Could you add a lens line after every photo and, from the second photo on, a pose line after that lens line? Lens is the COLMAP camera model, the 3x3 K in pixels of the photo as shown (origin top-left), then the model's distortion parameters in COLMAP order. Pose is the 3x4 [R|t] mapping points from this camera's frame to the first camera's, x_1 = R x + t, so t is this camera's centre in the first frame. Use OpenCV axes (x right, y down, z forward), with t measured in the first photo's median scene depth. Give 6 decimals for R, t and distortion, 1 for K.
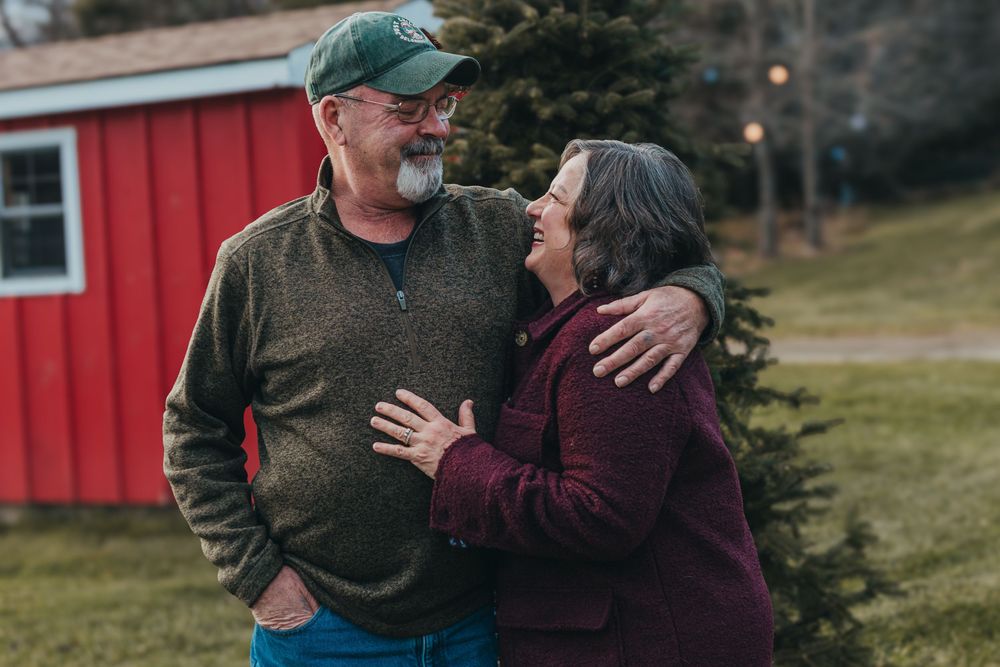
lens RADIAL K [[1861.2, 0, 500.8], [0, 1861.2, 332.5], [0, 0, 1]] dist [0.056814, 0.000000]
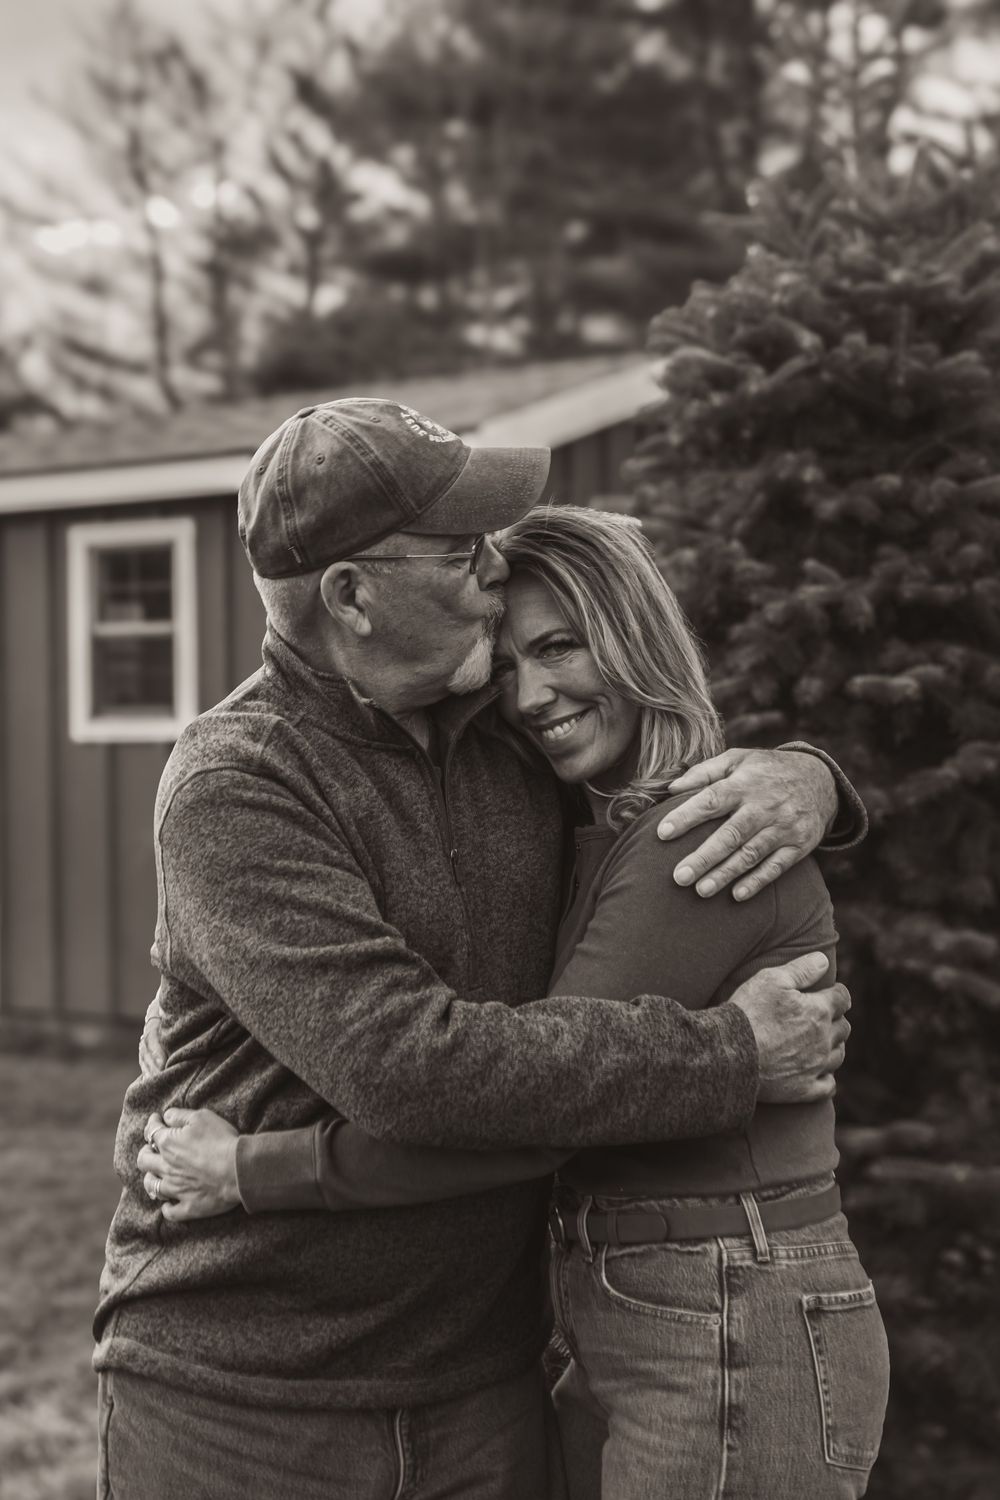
lens RADIAL K [[2356.8, 0, 500.5], [0, 2356.8, 752.4], [0, 0, 1]] dist [0.050410, 0.000000]
pose [[0.992744, 0.042878, -0.112341, 0.007943], [-0.044880, 0.998874, -0.015354, -0.022678], [0.111556, 0.020285, 0.993551, 0.230465]]
